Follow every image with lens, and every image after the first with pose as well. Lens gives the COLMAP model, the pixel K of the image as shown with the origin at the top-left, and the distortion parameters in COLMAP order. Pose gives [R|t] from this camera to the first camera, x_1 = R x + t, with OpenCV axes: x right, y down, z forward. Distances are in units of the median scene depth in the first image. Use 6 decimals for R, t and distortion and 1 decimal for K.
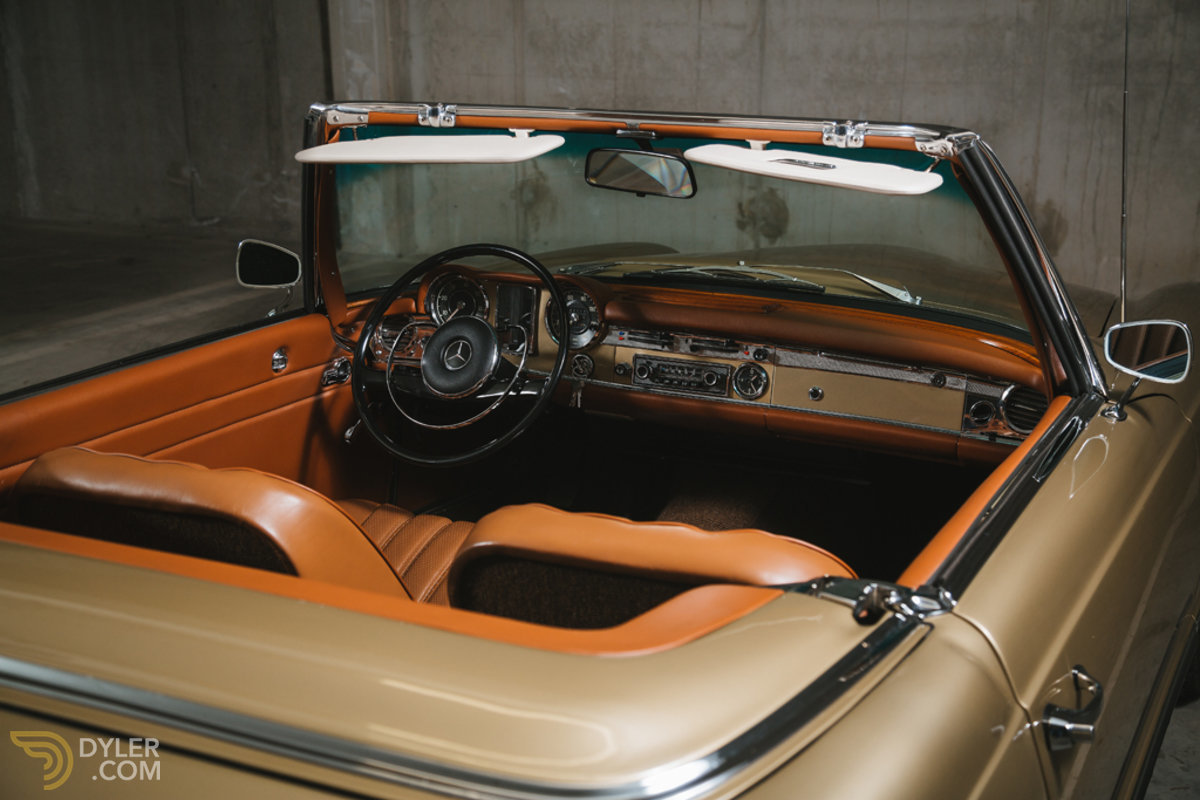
lens RADIAL K [[1599.5, 0, 600.0], [0, 1599.5, 400.0], [0, 0, 1]] dist [0.148323, 0.065751]
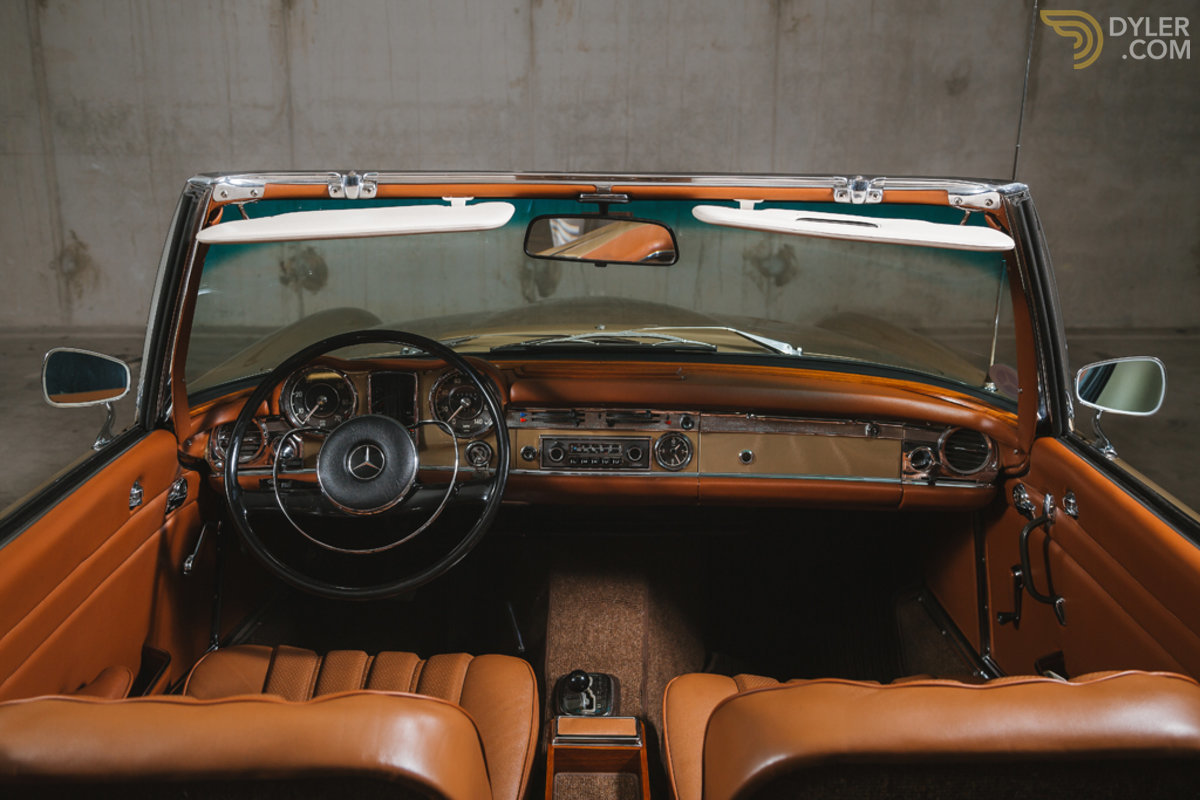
lens RADIAL K [[1231.9, 0, 600.0], [0, 1231.9, 400.0], [0, 0, 1]] dist [0.011637, 0.030529]
pose [[0.901865, -0.105053, 0.419051, -0.246107], [0.105389, 0.994178, 0.022419, -0.062094], [-0.418966, 0.023944, 0.907686, 0.342467]]
